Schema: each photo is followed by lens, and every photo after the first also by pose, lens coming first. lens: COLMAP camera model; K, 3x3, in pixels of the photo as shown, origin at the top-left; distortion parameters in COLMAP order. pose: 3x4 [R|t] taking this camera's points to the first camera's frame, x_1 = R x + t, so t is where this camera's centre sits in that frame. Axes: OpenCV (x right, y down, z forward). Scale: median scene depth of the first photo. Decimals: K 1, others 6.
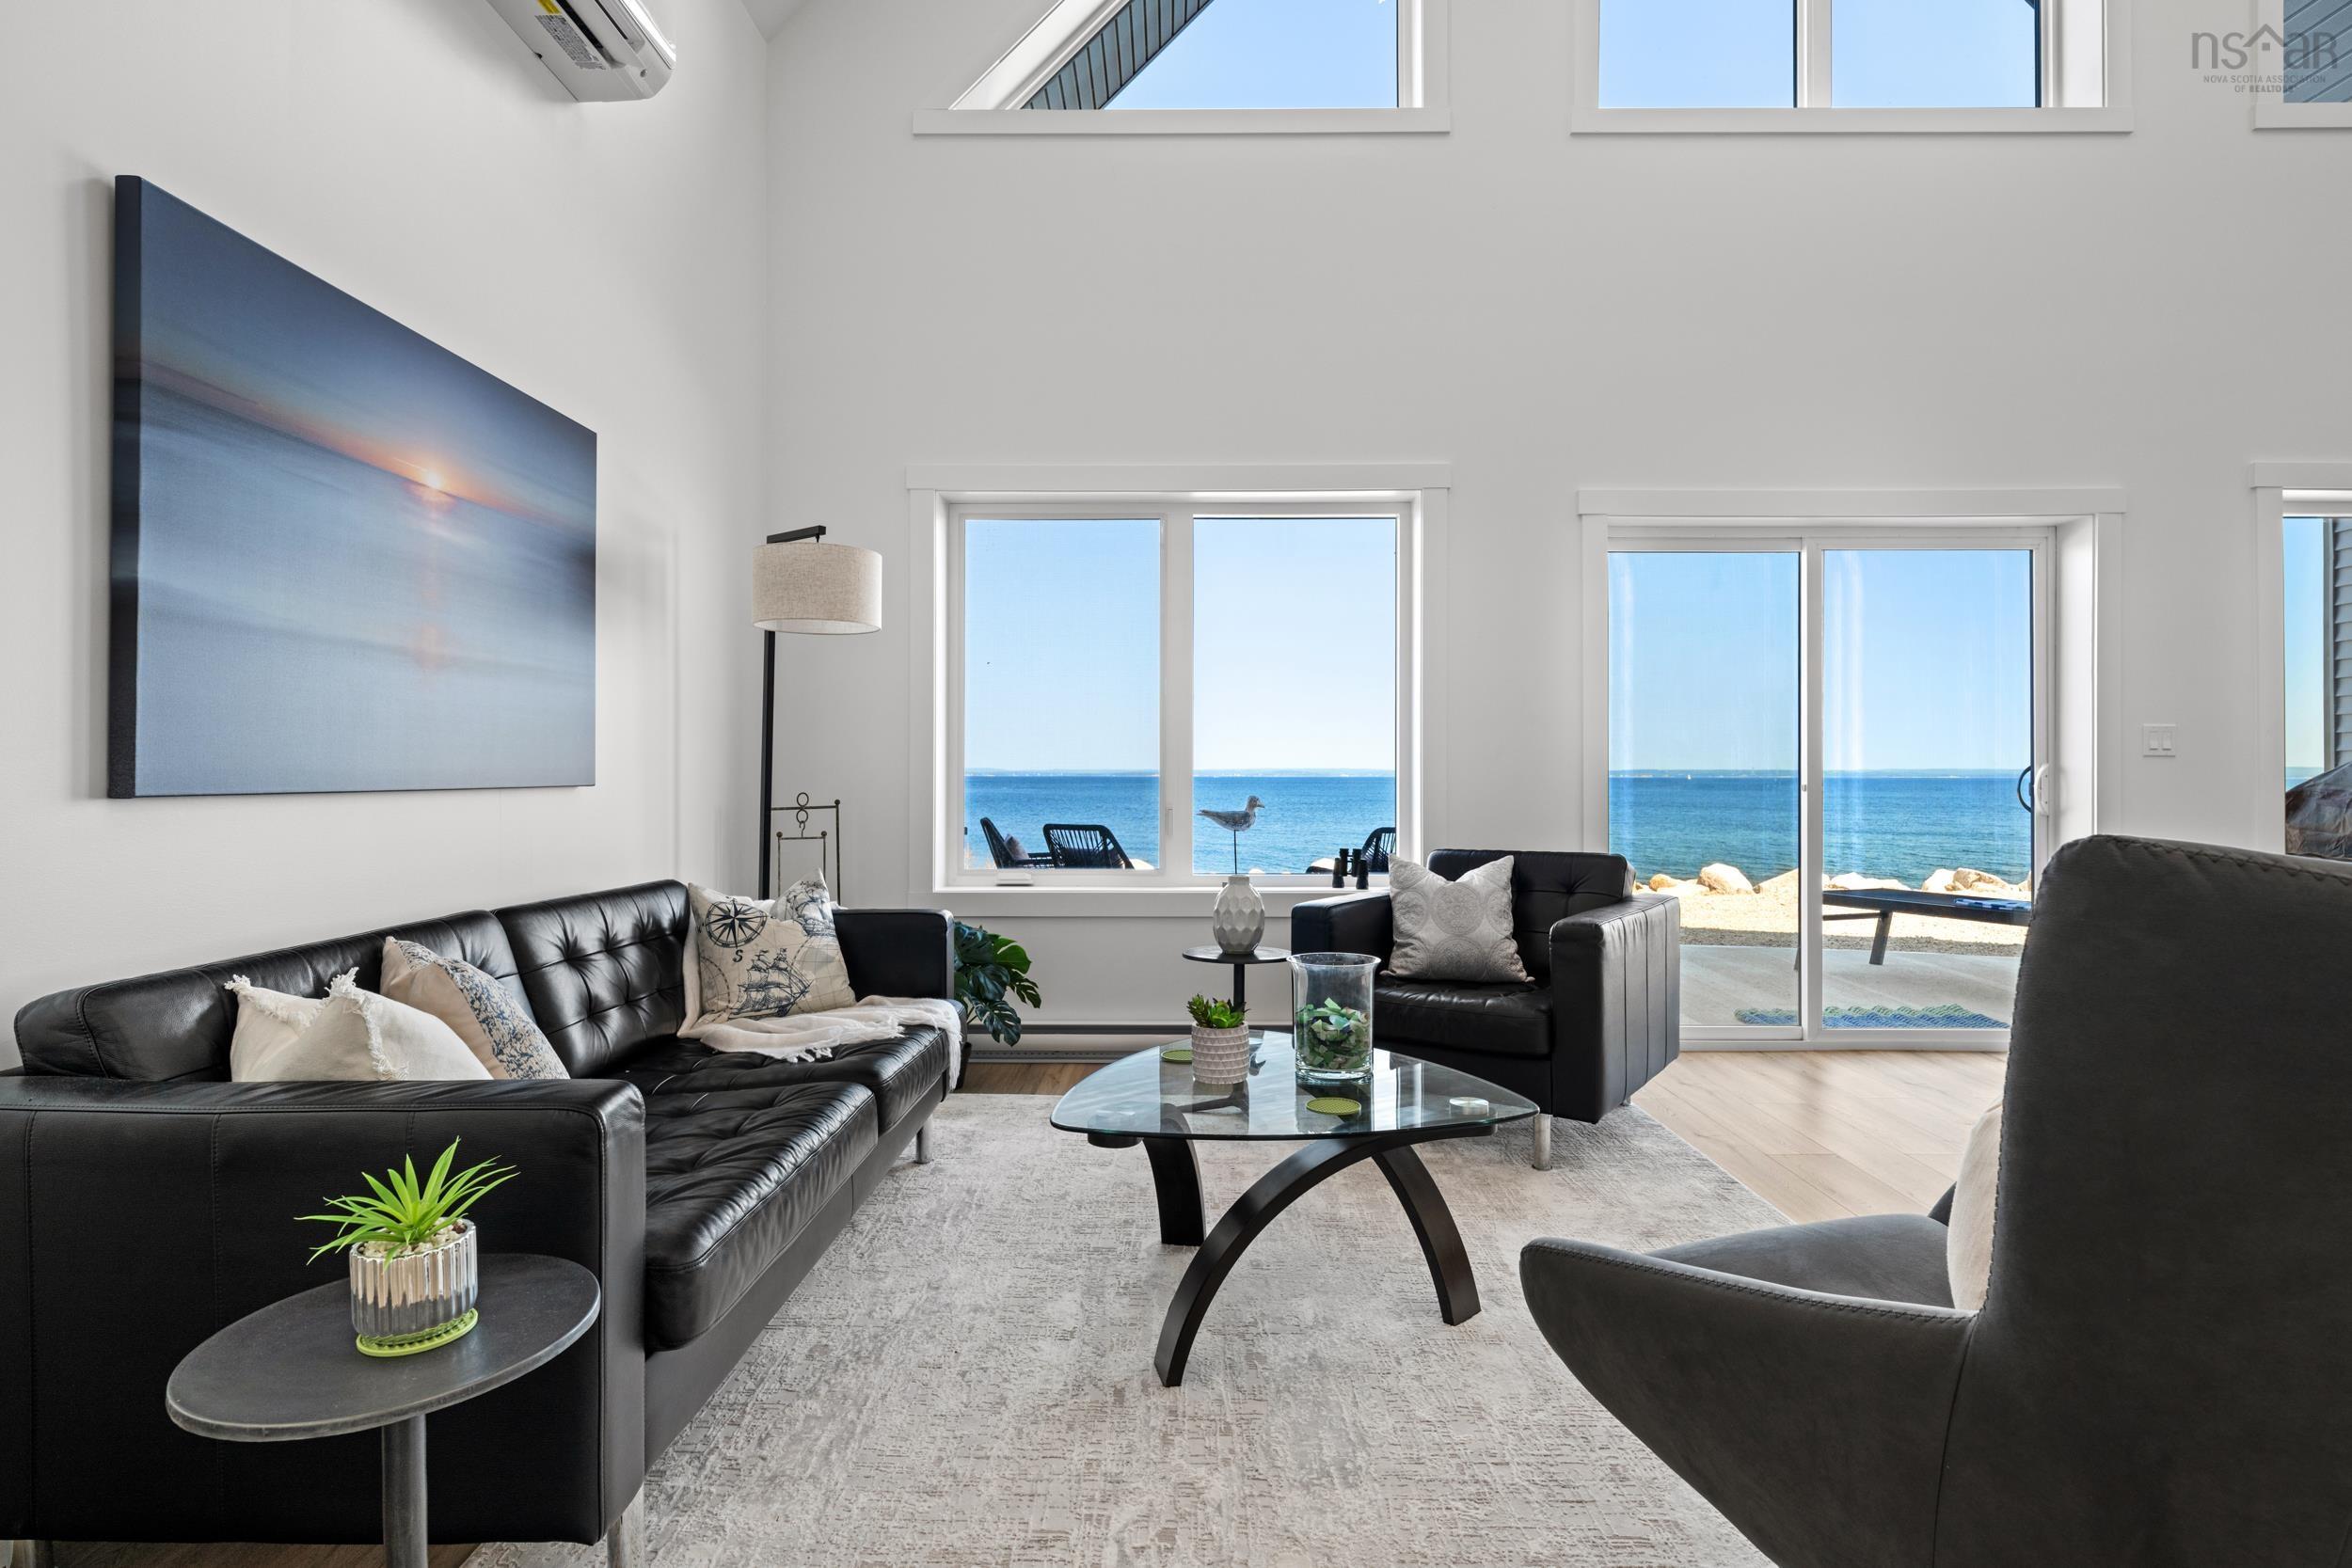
lens RADIAL K [[1214.6, 0, 1178.1], [0, 1214.6, 777.2], [0, 0, 1]] dist [-0.002341, 0.001414]
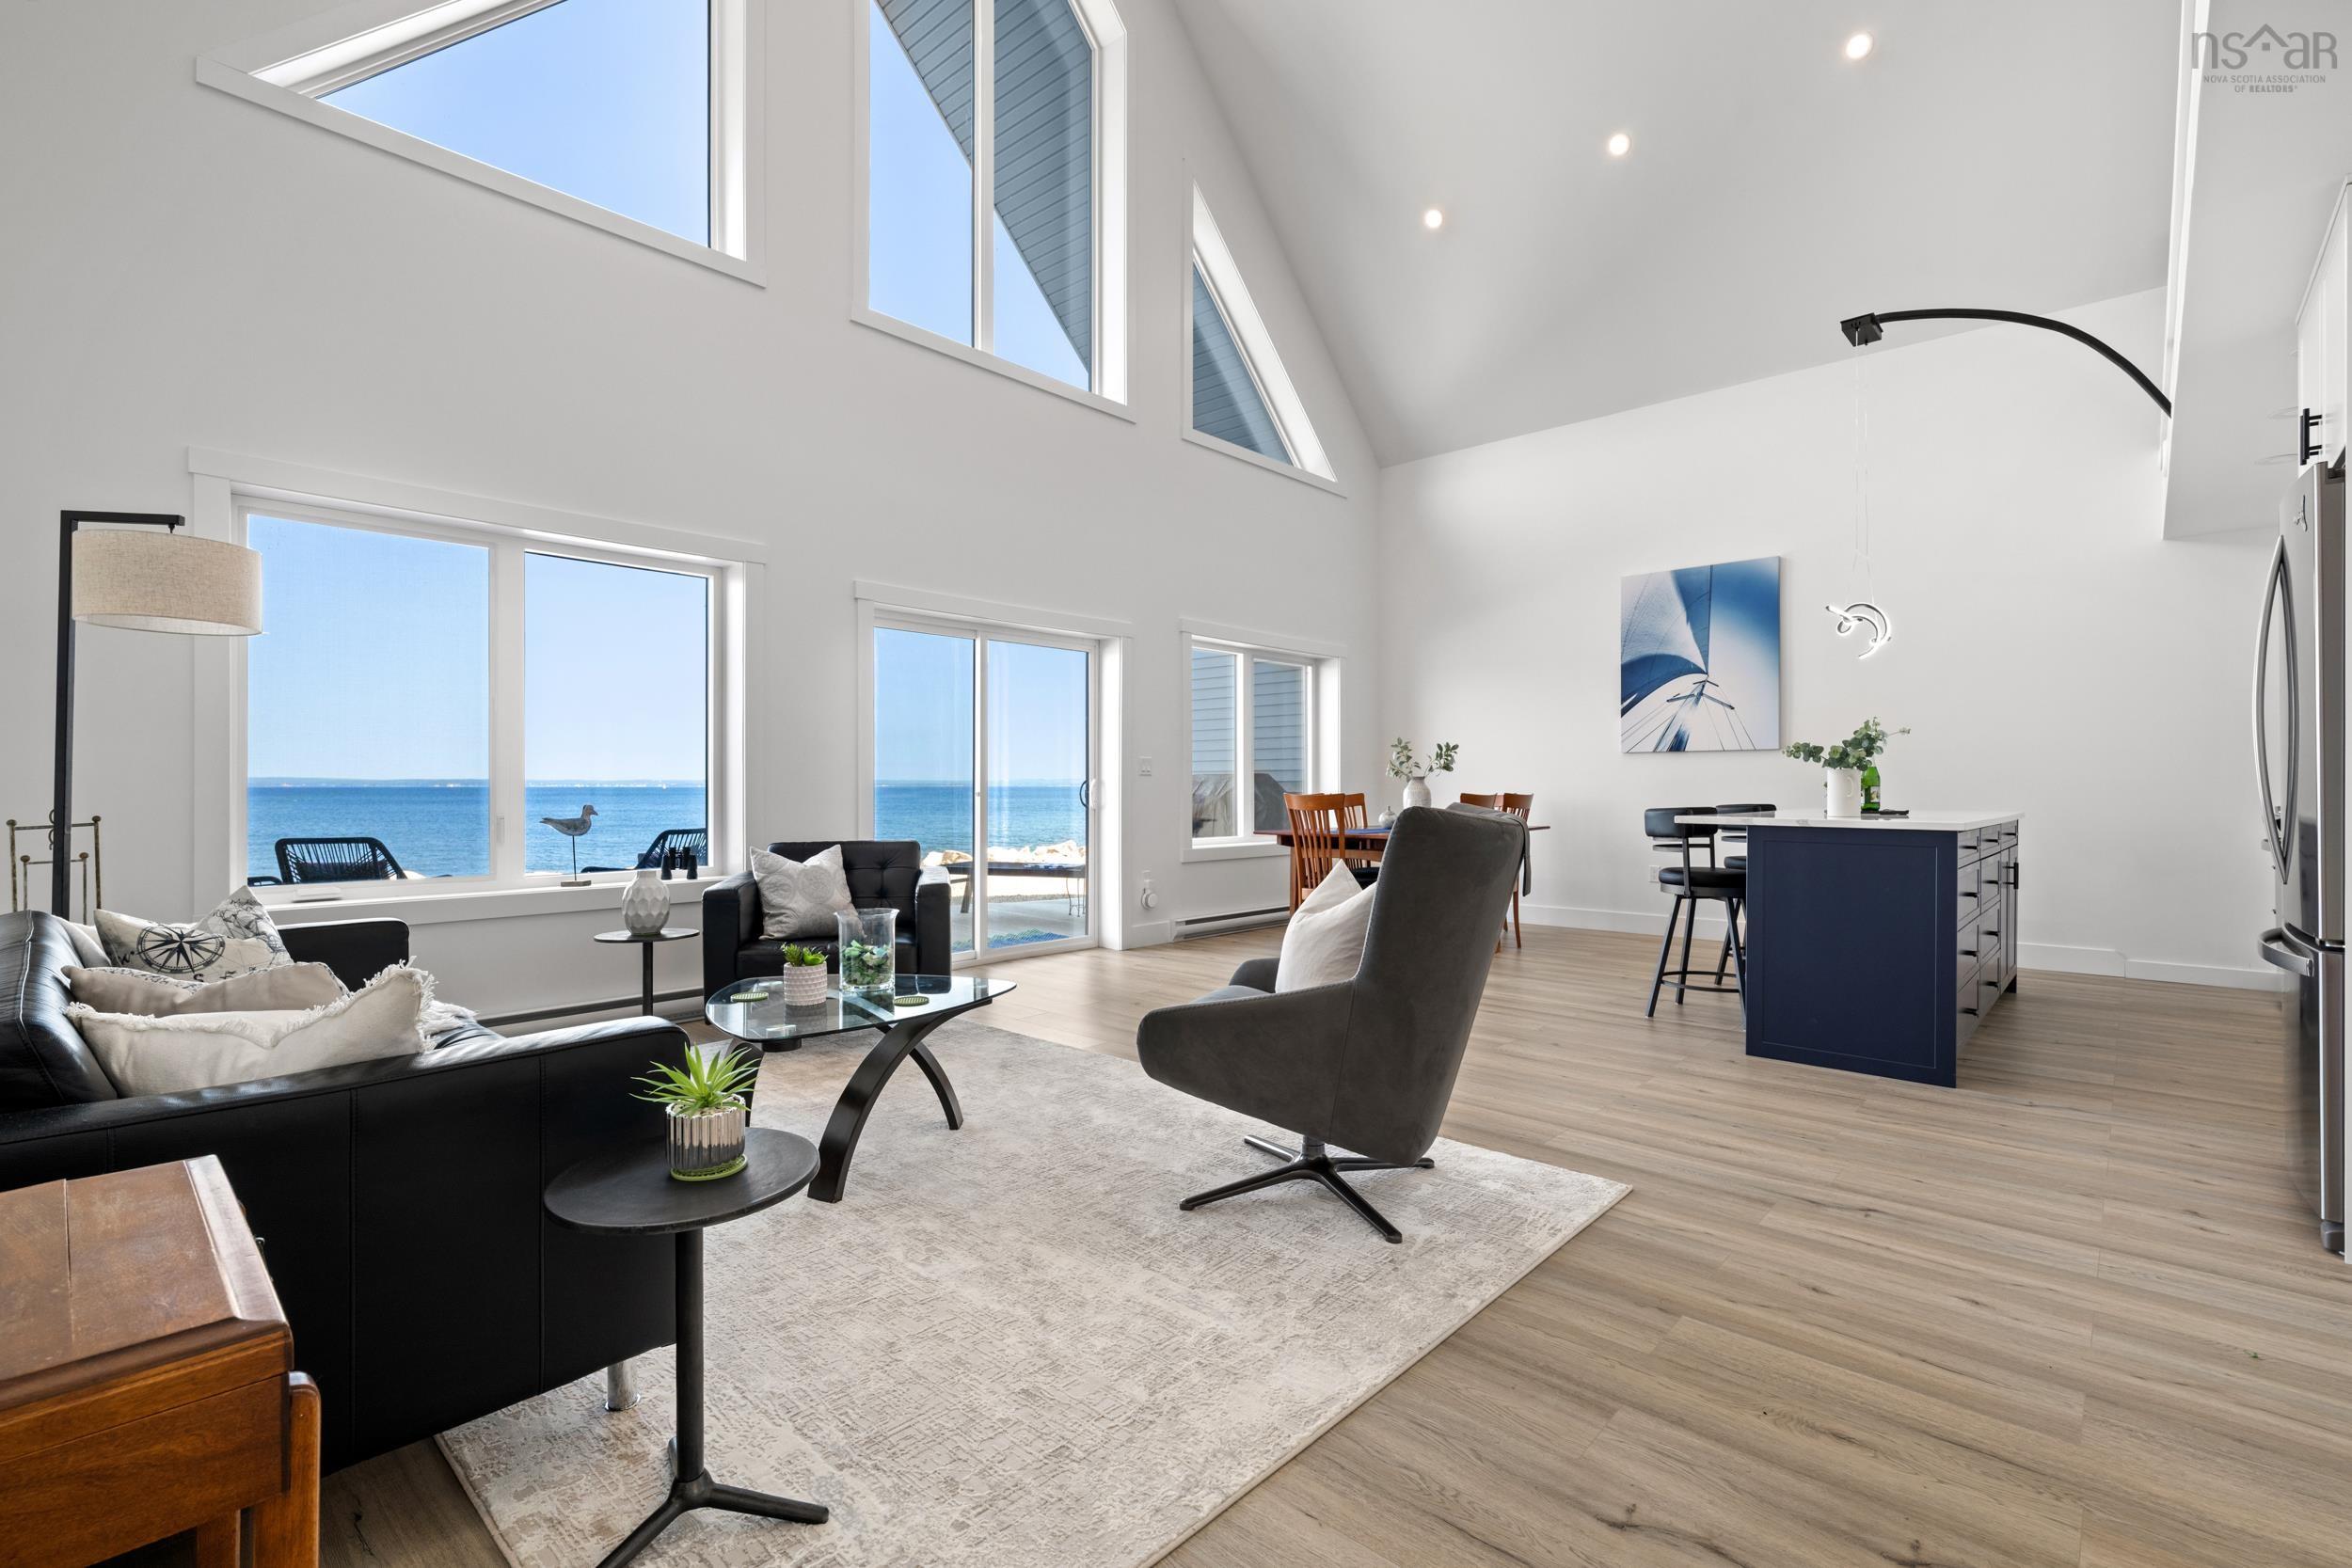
lens RADIAL K [[1047.7, 0, 1176.4], [0, 1047.7, 784.0], [0, 0, 1]] dist [0.003383, 0.001063]
pose [[0.669758, -0.000671, 0.742579, -0.314664], [0.001718, 0.999998, -0.000646, -0.002303], [-0.742577, 0.001708, 0.669758, -0.075008]]
